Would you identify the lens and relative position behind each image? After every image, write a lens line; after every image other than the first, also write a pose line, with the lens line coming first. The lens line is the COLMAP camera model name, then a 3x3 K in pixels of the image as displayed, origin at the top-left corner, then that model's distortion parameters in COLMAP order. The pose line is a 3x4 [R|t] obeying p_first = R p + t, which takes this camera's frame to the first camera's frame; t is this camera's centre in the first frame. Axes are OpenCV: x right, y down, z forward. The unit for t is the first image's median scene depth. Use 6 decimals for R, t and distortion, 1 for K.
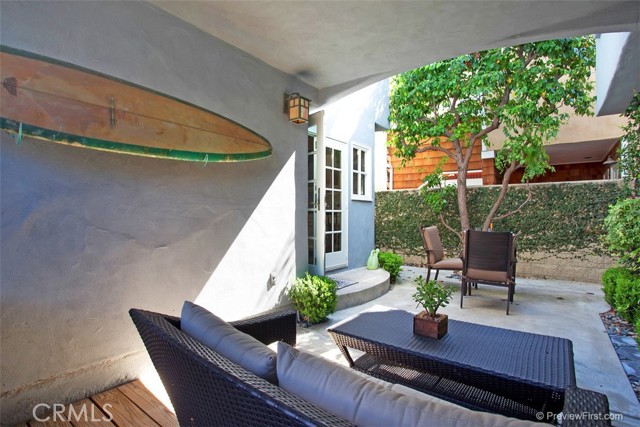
lens RADIAL K [[319.5, 0, 320.0], [0, 319.5, 213.5], [0, 0, 1]] dist [-0.052587, -0.000015]
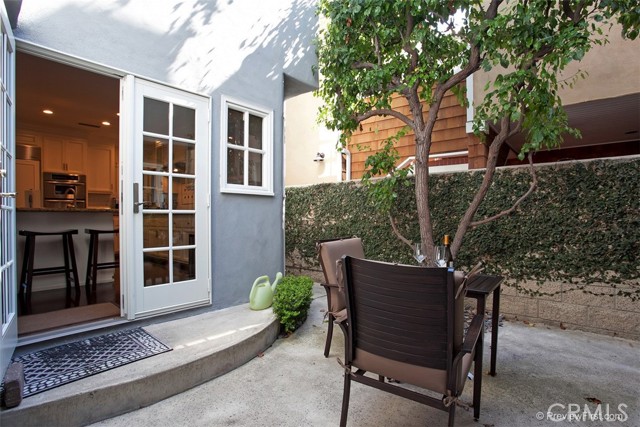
lens RADIAL K [[321.8, 0, 317.3], [0, 321.8, 217.7], [0, 0, 1]] dist [-0.040907, 0.000984]
pose [[0.998586, -0.003226, -0.053060, 0.300984], [0.003617, 0.999967, 0.007266, -0.000266], [0.053034, -0.007448, 0.998565, 0.396237]]
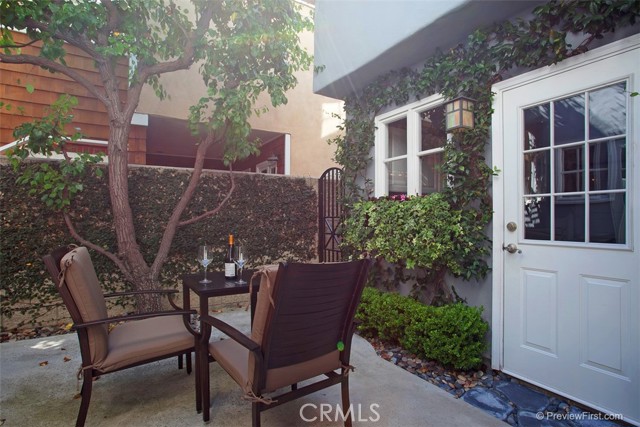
lens RADIAL K [[324.8, 0, 320.0], [0, 324.8, 213.5], [0, 0, 1]] dist [-0.034713, 0.000525]
pose [[0.364007, 0.008474, 0.931358, 0.103381], [-0.007660, 0.999952, -0.006105, -0.000027], [-0.931365, -0.004912, 0.364054, 0.556198]]
